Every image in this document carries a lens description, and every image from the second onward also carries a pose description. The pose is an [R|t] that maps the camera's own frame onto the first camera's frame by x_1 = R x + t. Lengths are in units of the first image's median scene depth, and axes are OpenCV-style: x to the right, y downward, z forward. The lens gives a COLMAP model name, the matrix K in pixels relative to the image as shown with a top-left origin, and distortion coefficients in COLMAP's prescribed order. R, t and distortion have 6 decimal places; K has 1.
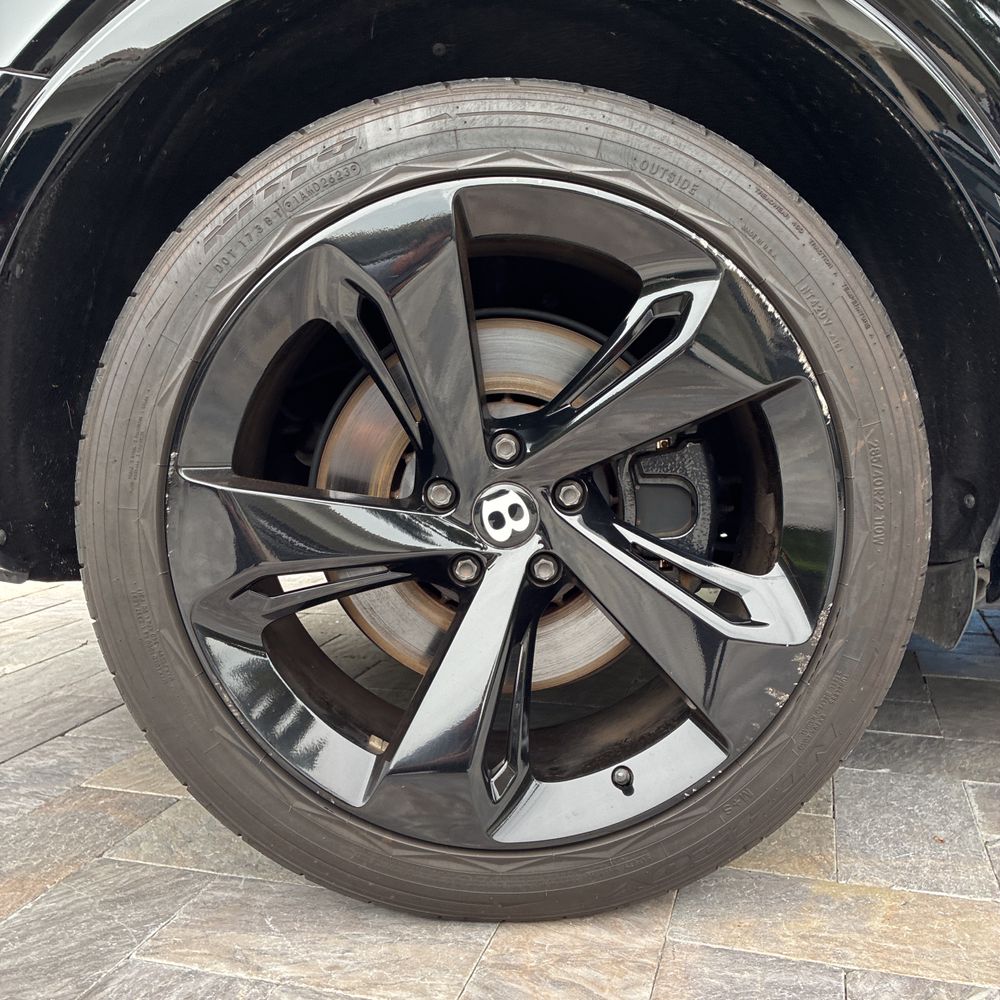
lens RADIAL K [[1034.2, 0, 499.8], [0, 1034.2, 500.1], [0, 0, 1]] dist [0.031769, 0.000000]
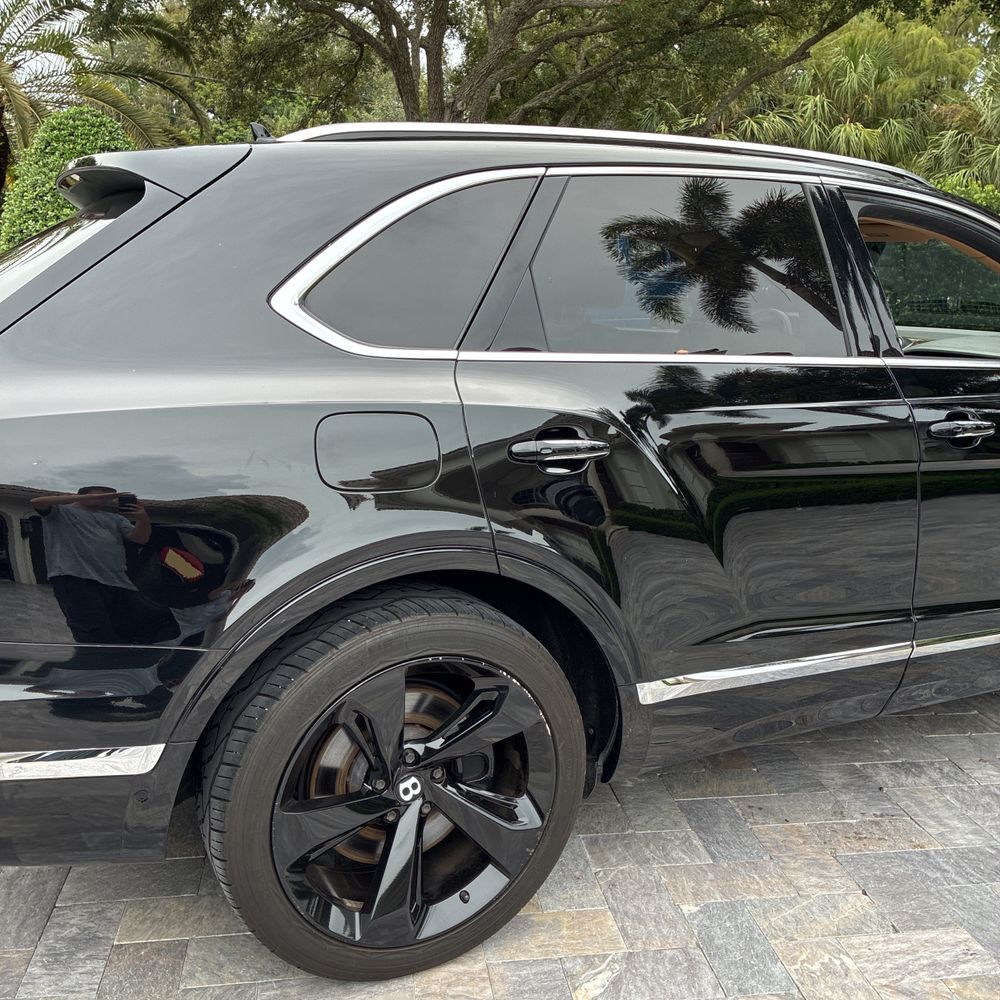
lens RADIAL K [[1034.2, 0, 499.7], [0, 1034.2, 501.2], [0, 0, 1]] dist [0.031769, 0.000000]
pose [[0.899398, -0.057613, 0.433318, -0.734213], [0.017616, 0.995248, 0.095762, -0.791184], [-0.436776, -0.078495, 0.896139, -0.961791]]
